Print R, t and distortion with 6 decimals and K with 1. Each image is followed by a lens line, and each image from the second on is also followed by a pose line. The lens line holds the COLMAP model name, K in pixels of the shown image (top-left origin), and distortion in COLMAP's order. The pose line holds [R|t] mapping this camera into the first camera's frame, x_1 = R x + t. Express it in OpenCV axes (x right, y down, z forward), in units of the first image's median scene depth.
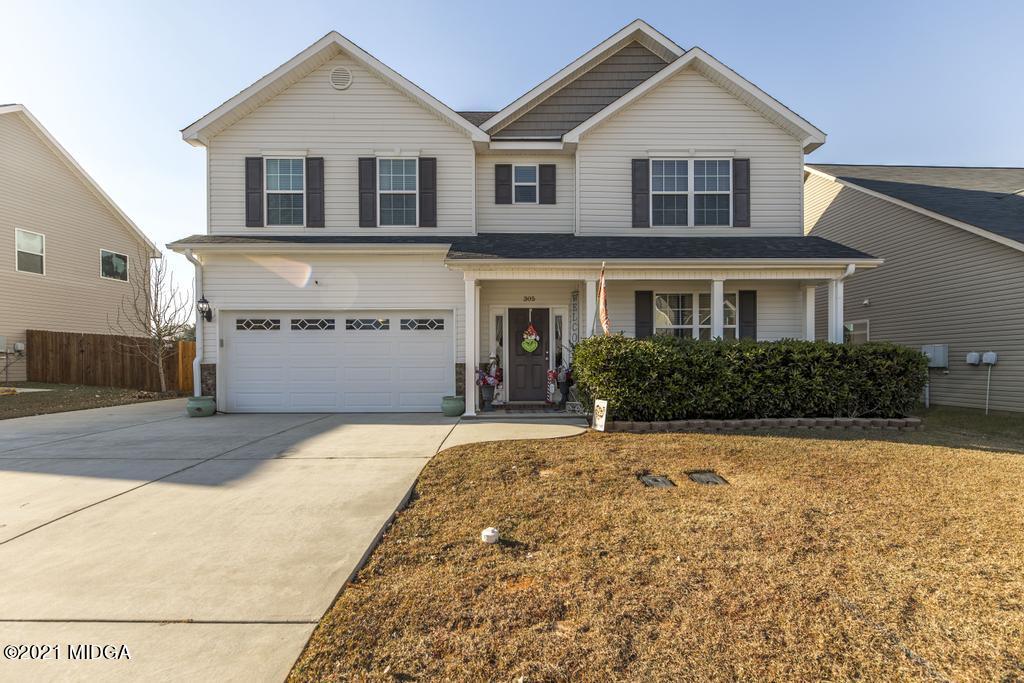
lens RADIAL K [[451.2, 0, 523.1], [0, 451.2, 366.9], [0, 0, 1]] dist [0.000817, -0.000007]
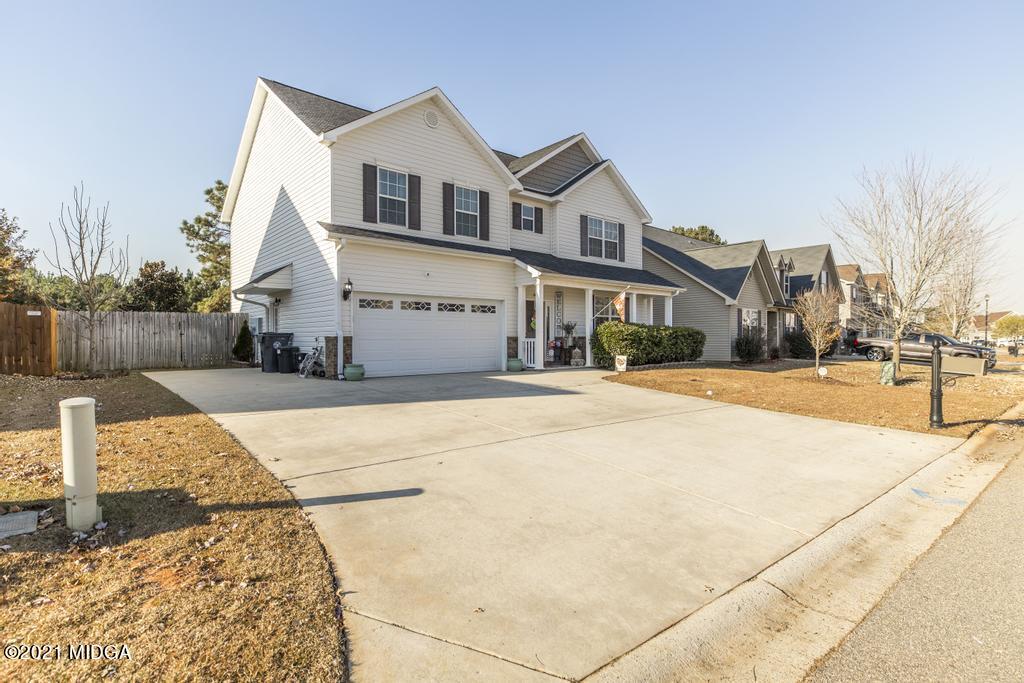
lens RADIAL K [[508.1, 0, 512.3], [0, 508.1, 338.4], [0, 0, 1]] dist [-0.006068, -0.000599]
pose [[0.765796, 0.001154, 0.643082, -1.173279], [0.005261, 0.999954, -0.008059, 0.010886], [-0.643062, 0.009554, 0.765755, -0.273610]]
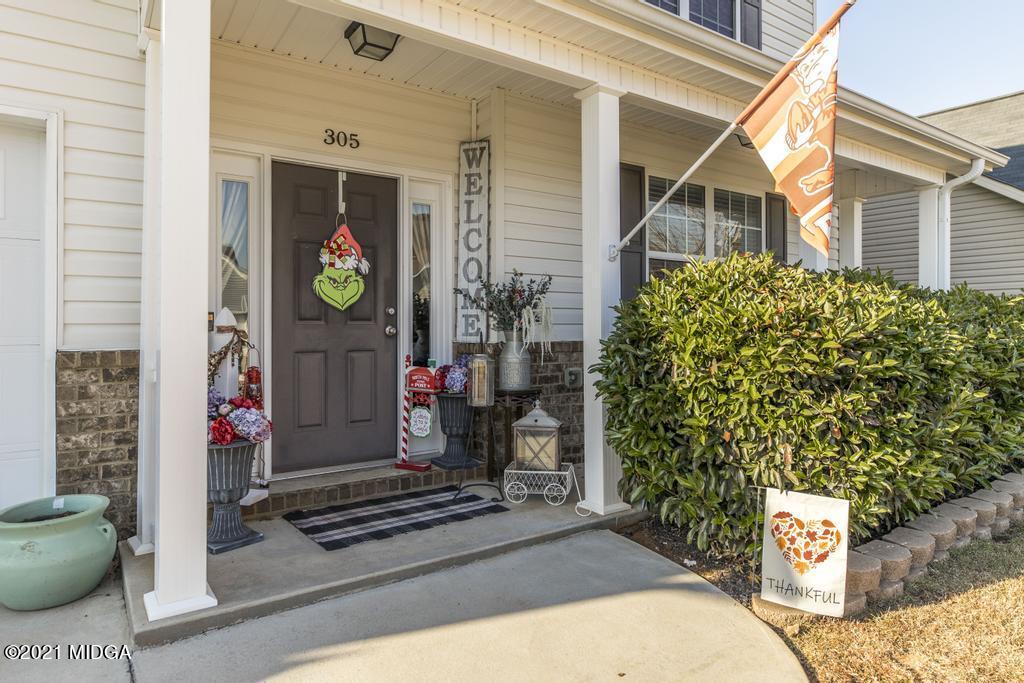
lens RADIAL K [[625.8, 0, 514.0], [0, 625.8, 318.9], [0, 0, 1]] dist [0.007351, 0.001742]
pose [[0.821054, 0.008047, 0.570793, -0.137372], [0.001969, 0.999855, -0.016929, -0.018598], [-0.570847, 0.015023, 0.820919, 0.584523]]
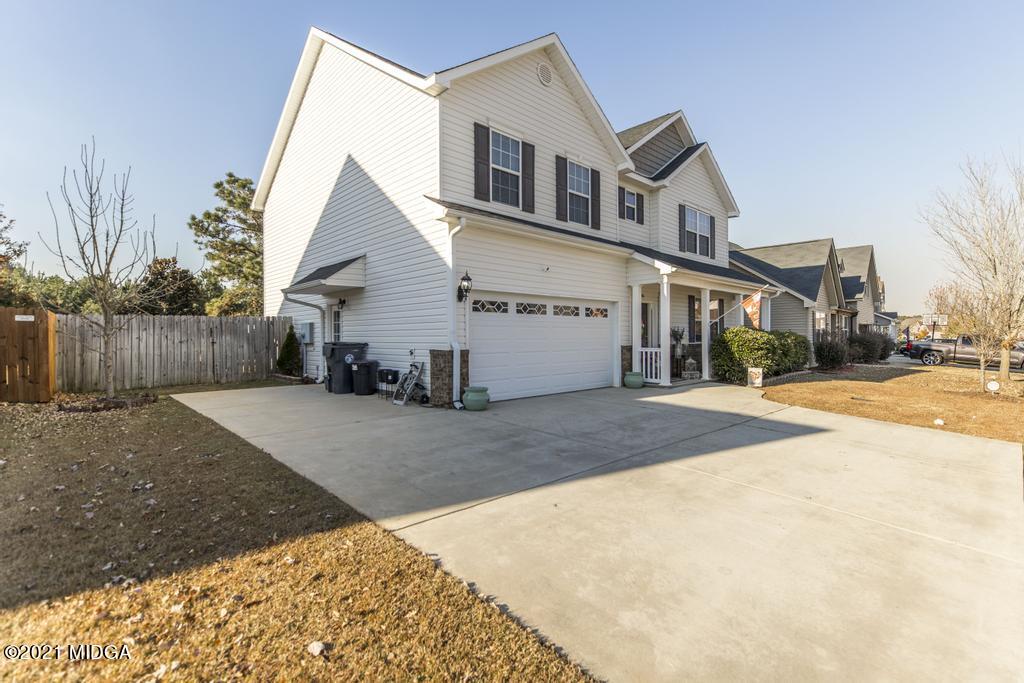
lens RADIAL K [[472.9, 0, 511.8], [0, 472.9, 339.8], [0, 0, 1]] dist [-0.008863, 0.001433]
pose [[0.734599, -0.004094, 0.678489, -1.206319], [0.007532, 0.999969, -0.002121, -0.023191], [-0.678459, 0.006668, 0.734608, 0.253702]]
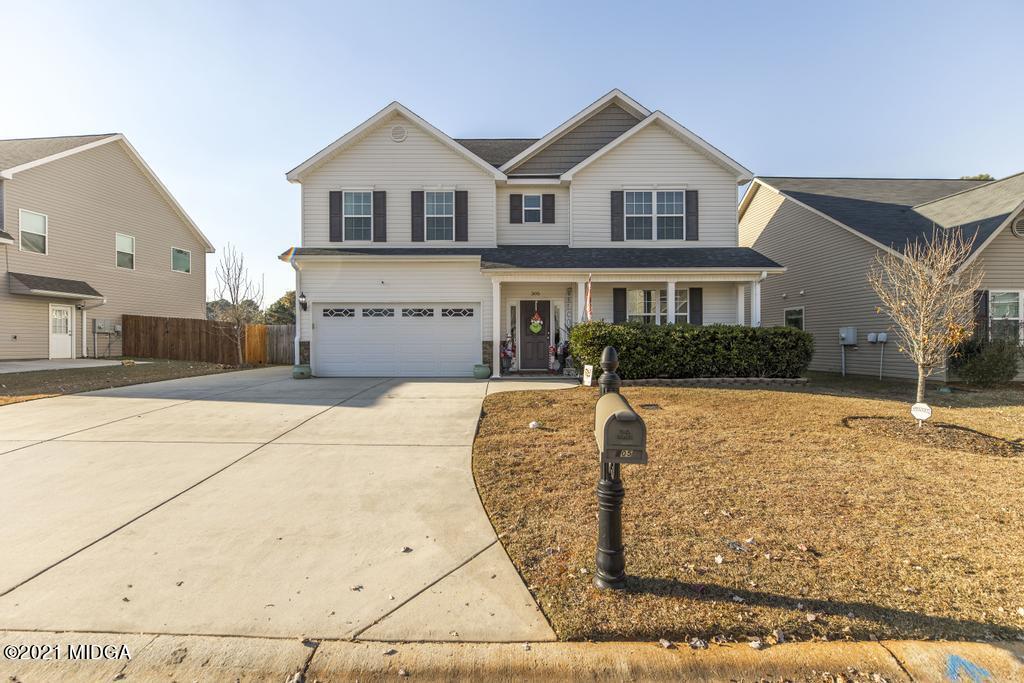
lens RADIAL K [[436.0, 0, 506.1], [0, 436.0, 345.6], [0, 0, 1]] dist [0.000211, -0.000646]
pose [[0.999925, 0.000756, -0.012241, -0.059695], [-0.000783, 0.999997, -0.002246, 0.009102], [0.012239, 0.002255, 0.999923, -0.321816]]
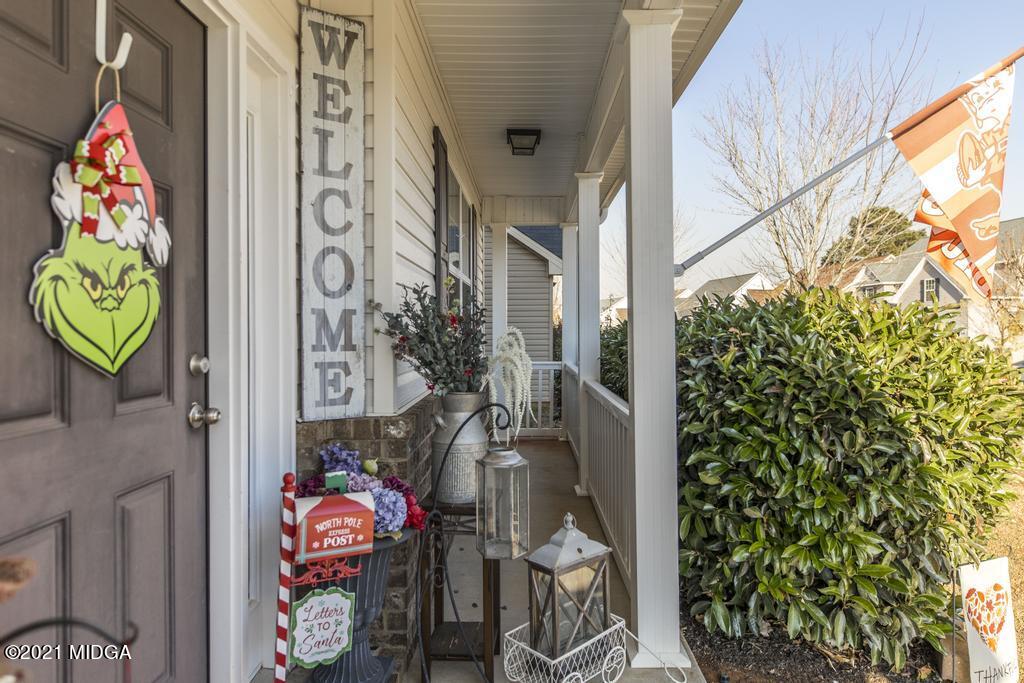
lens RADIAL K [[596.9, 0, 516.2], [0, 596.9, 332.6], [0, 0, 1]] dist [-0.013267, 0.002549]
pose [[0.007512, -0.004367, 0.999962, -0.116151], [0.005230, 0.999977, 0.004328, -0.042087], [-0.999958, 0.005198, 0.007535, 0.929469]]
